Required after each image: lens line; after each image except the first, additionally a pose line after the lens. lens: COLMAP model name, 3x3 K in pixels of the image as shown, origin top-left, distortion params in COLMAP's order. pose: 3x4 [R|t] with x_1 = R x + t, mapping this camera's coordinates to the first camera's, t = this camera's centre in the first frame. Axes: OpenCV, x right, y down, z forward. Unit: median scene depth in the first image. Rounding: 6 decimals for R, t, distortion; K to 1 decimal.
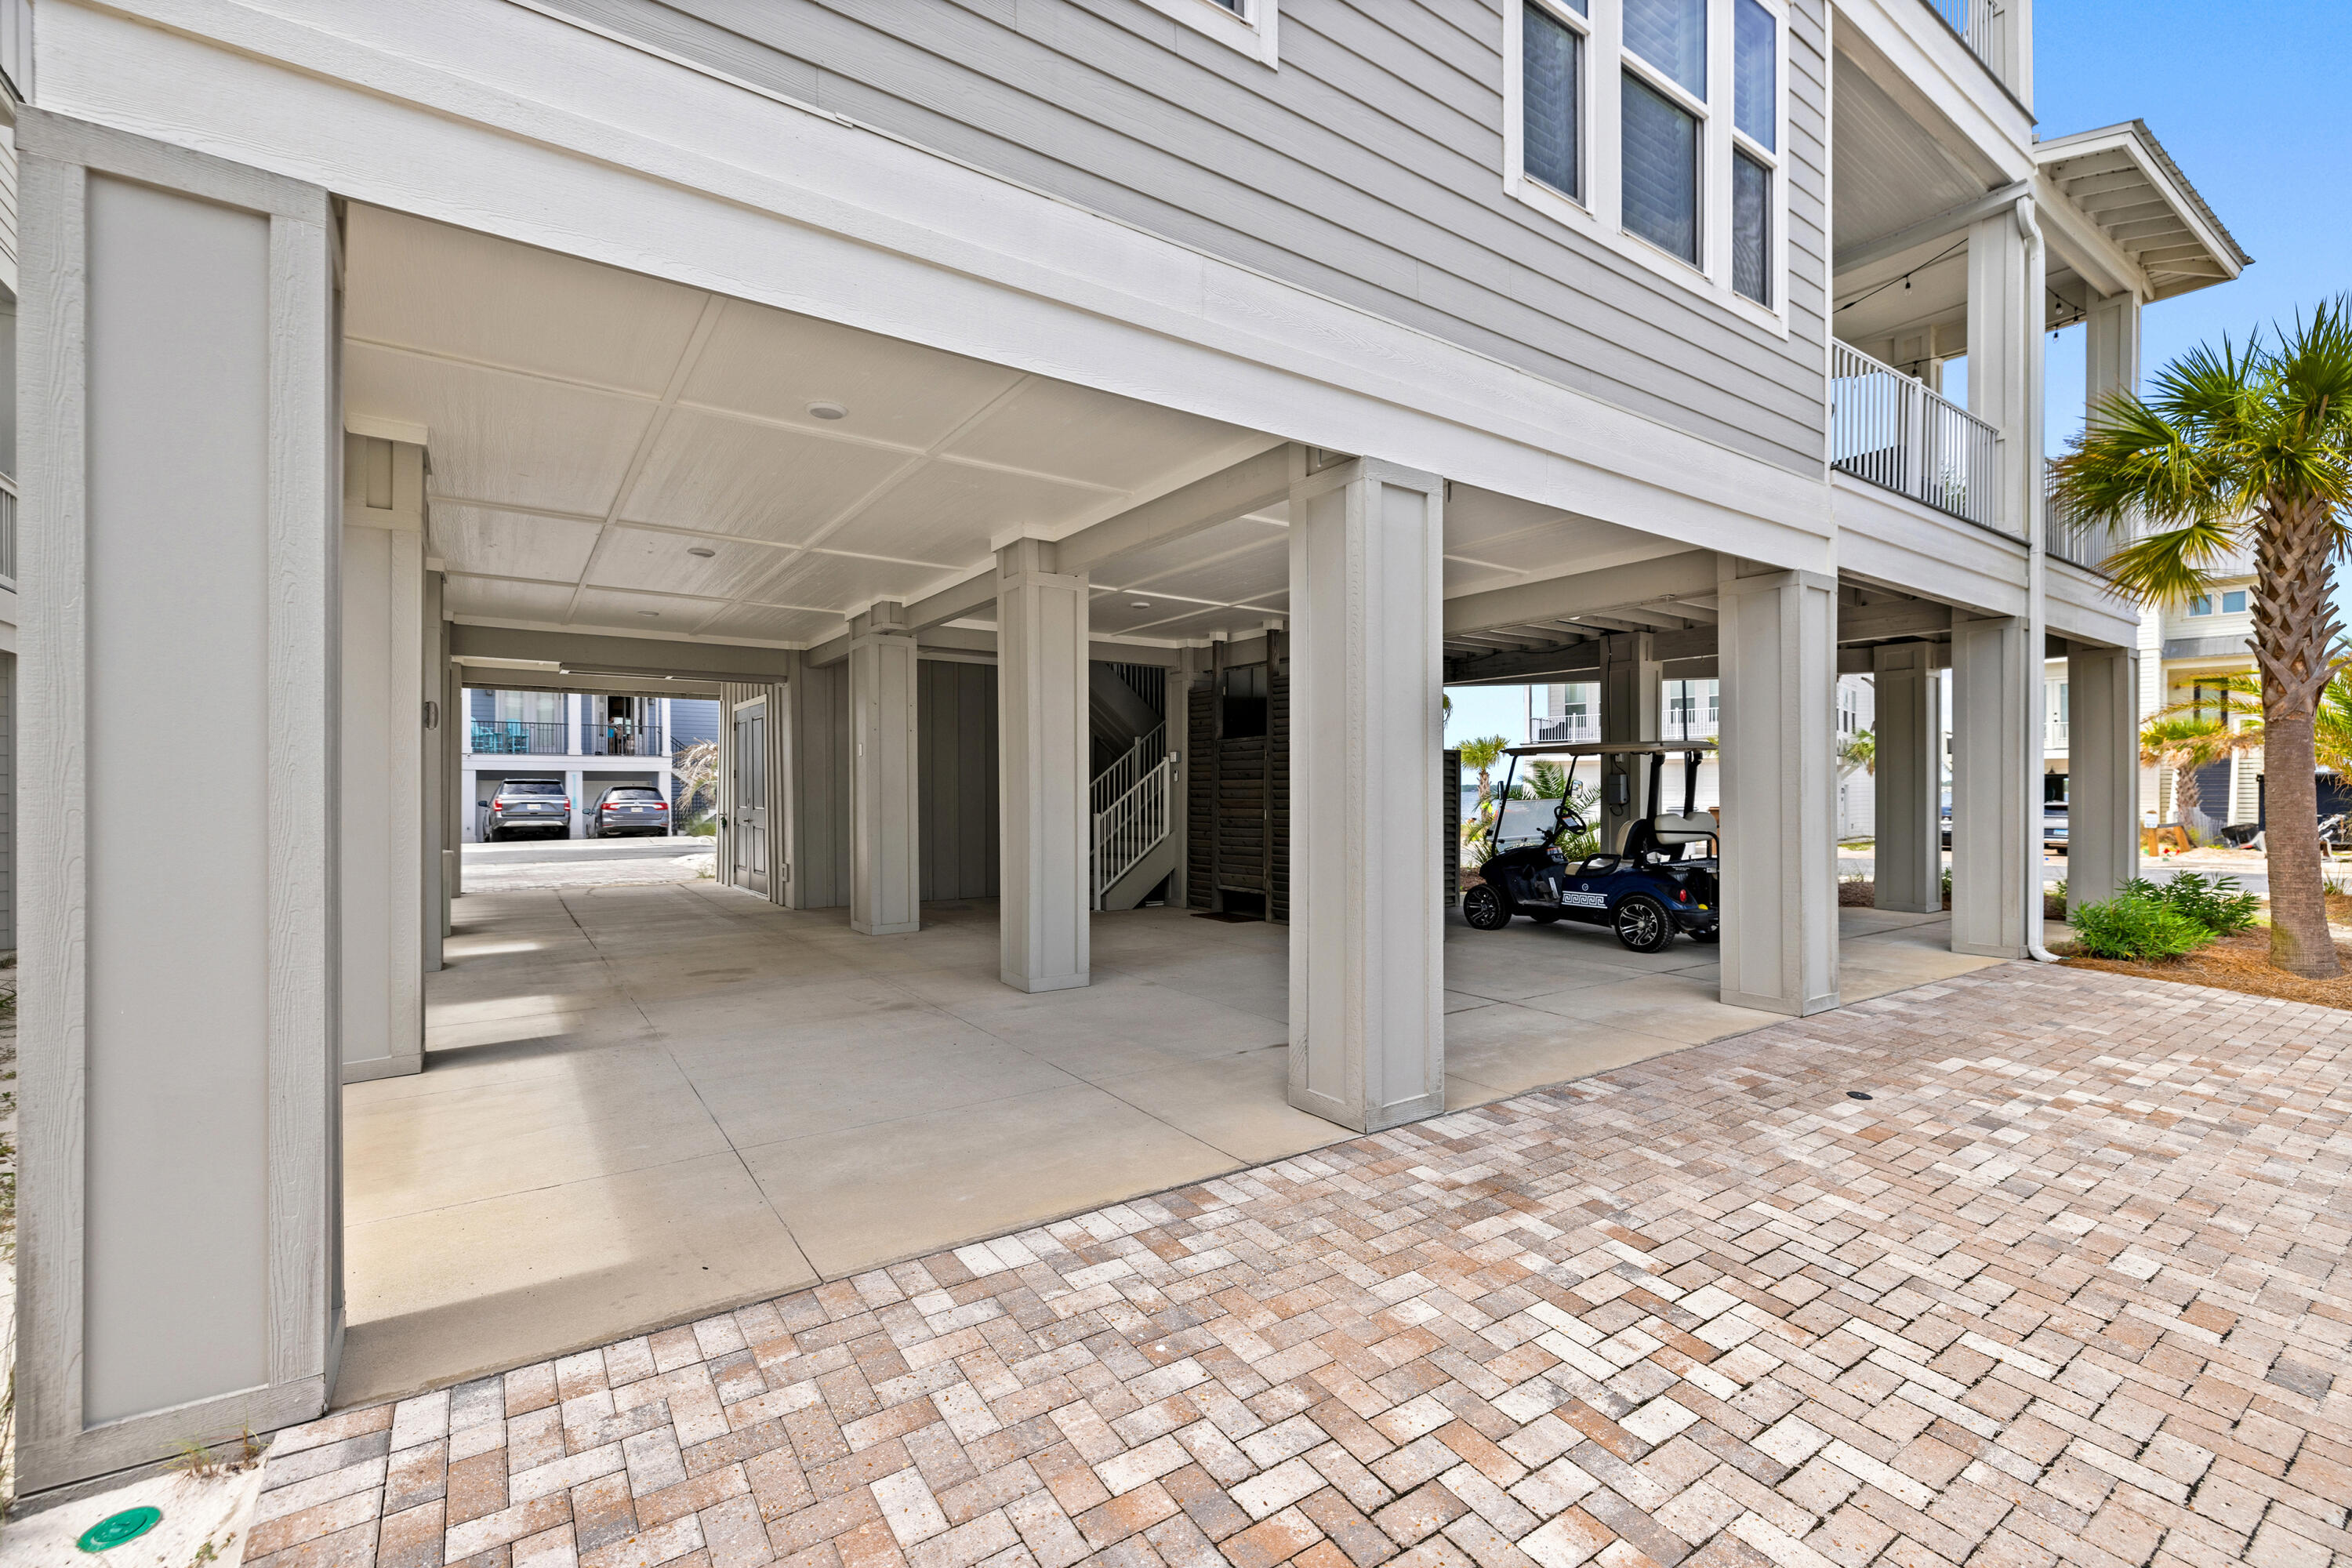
lens RADIAL K [[1002.9, 0, 1171.1], [0, 1002.9, 753.1], [0, 0, 1]] dist [-0.000198, 0.000084]
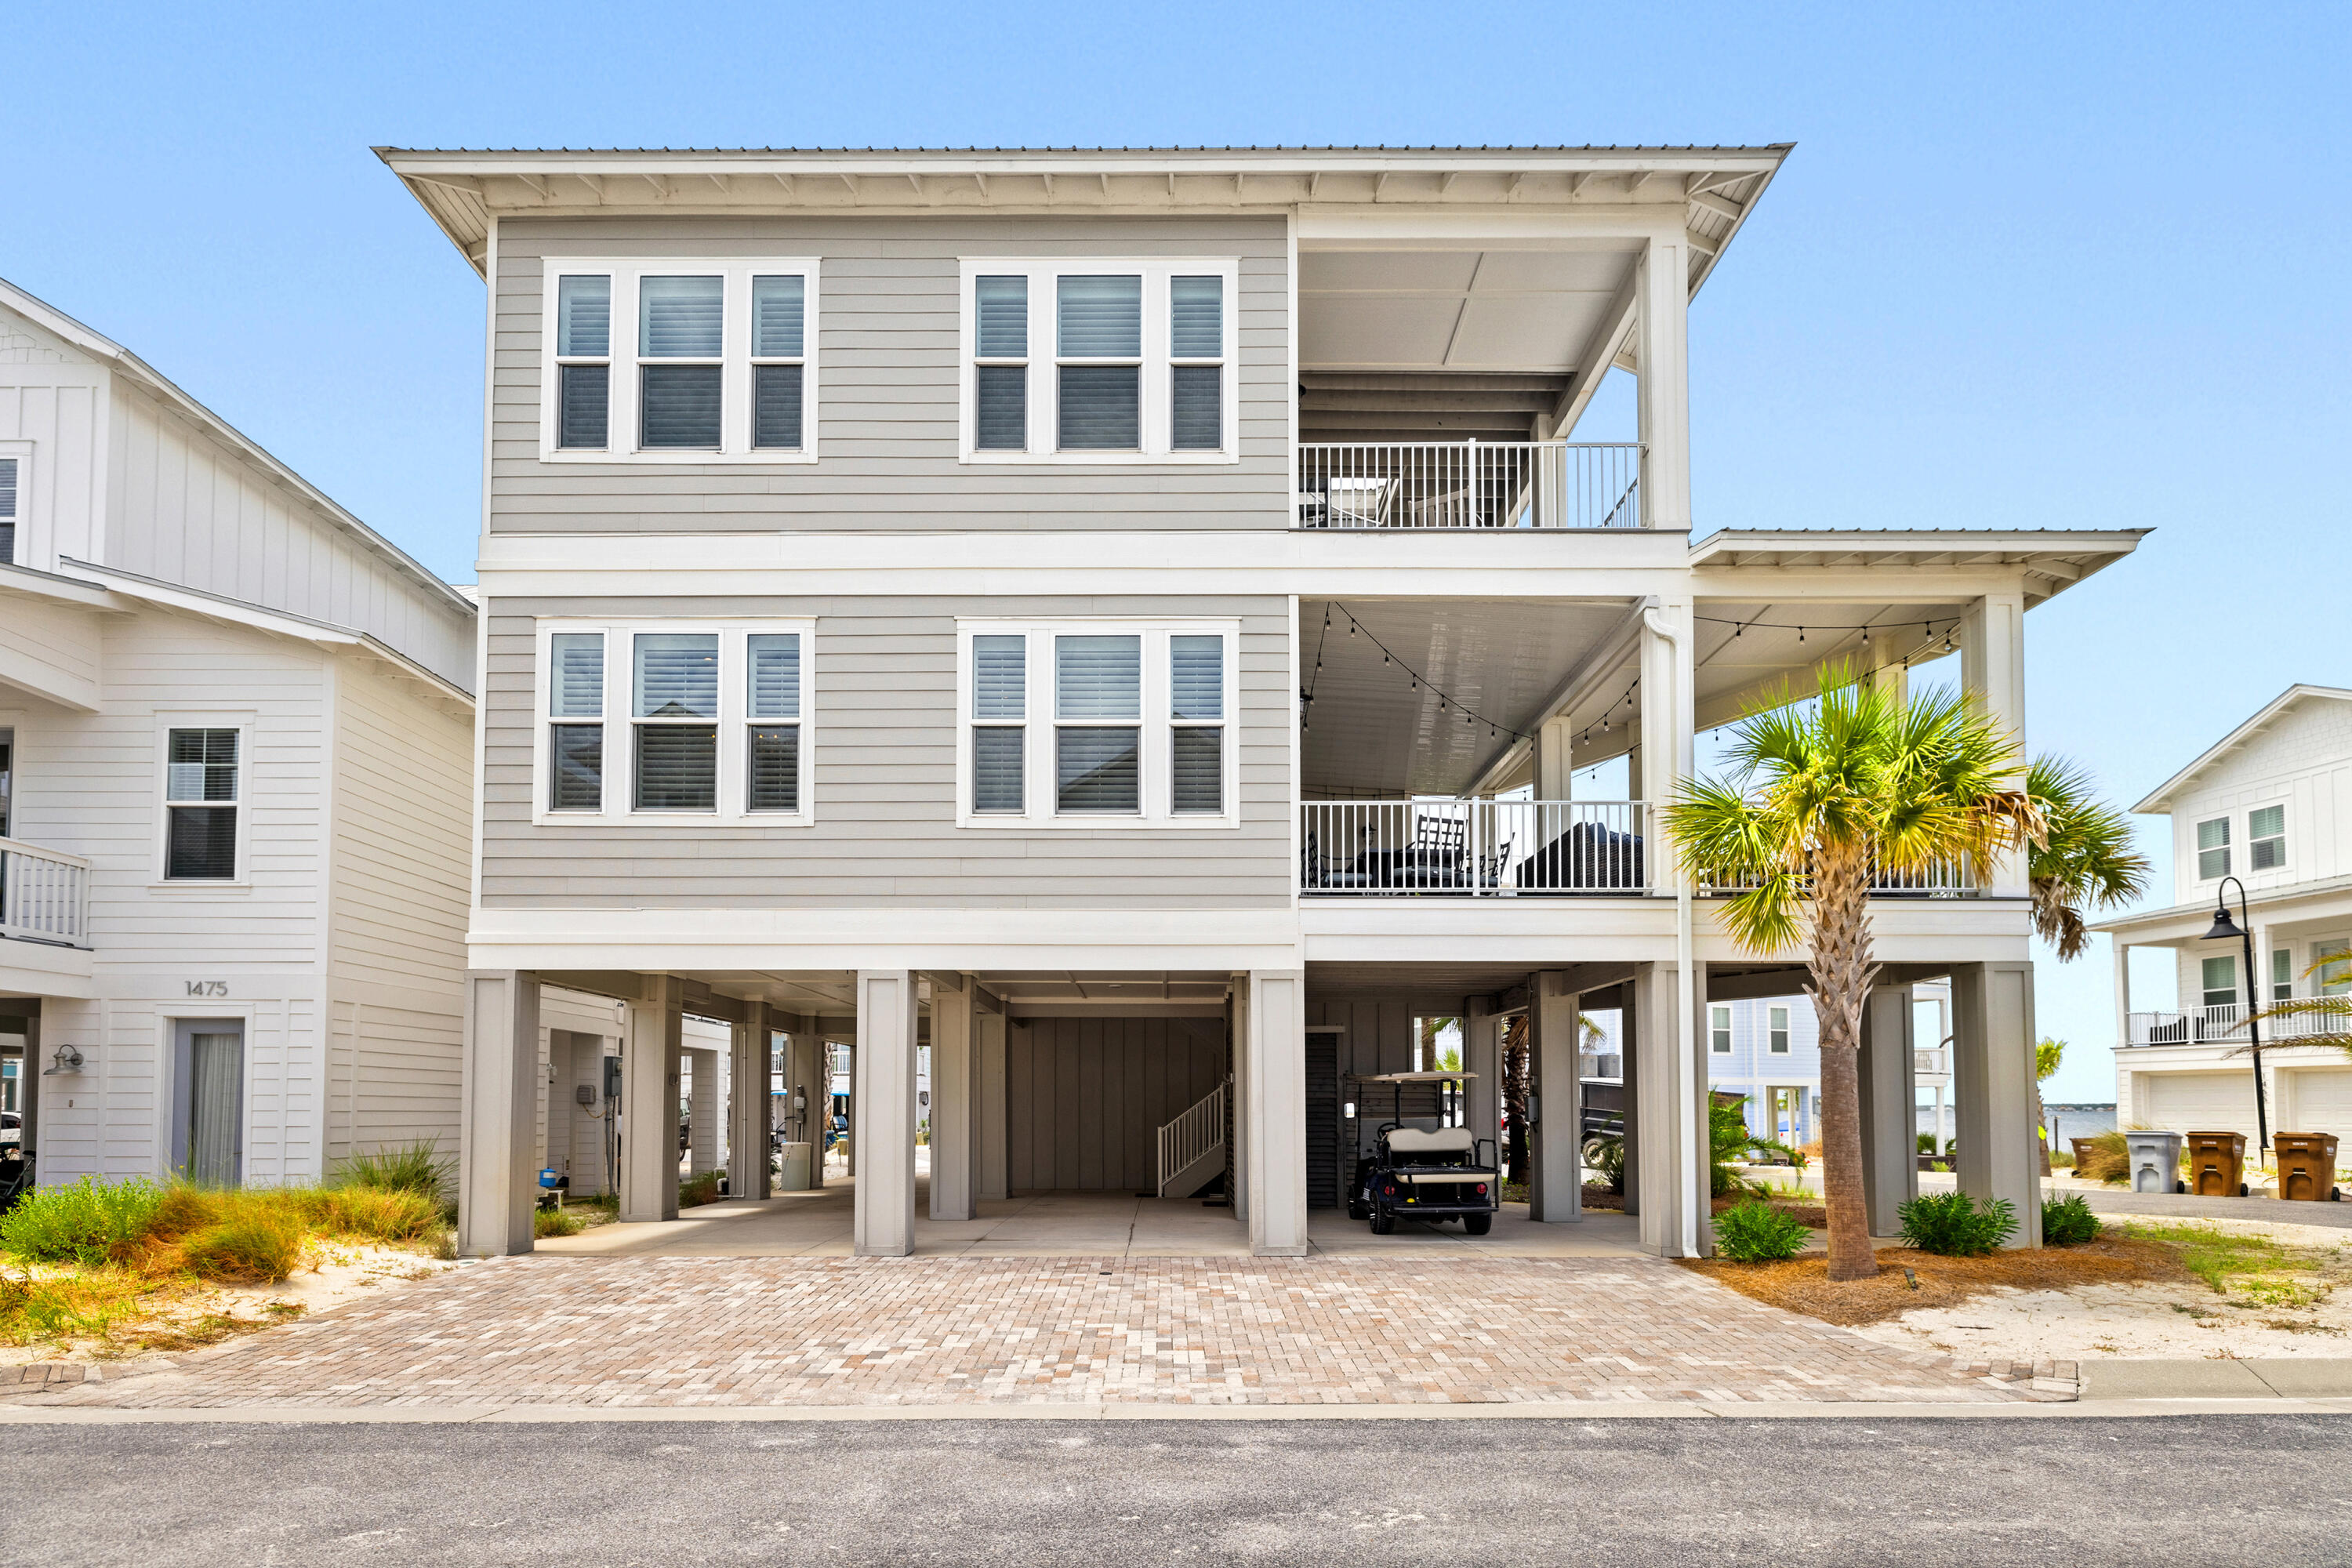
lens RADIAL K [[1002.9, 0, 1171.1], [0, 1002.9, 753.1], [0, 0, 1]] dist [-0.000198, 0.000084]
pose [[0.828145, -0.201096, -0.523198, 1.244079], [0.028561, 0.947353, -0.318916, -0.004157], [0.559786, 0.249165, 0.790289, -0.328349]]
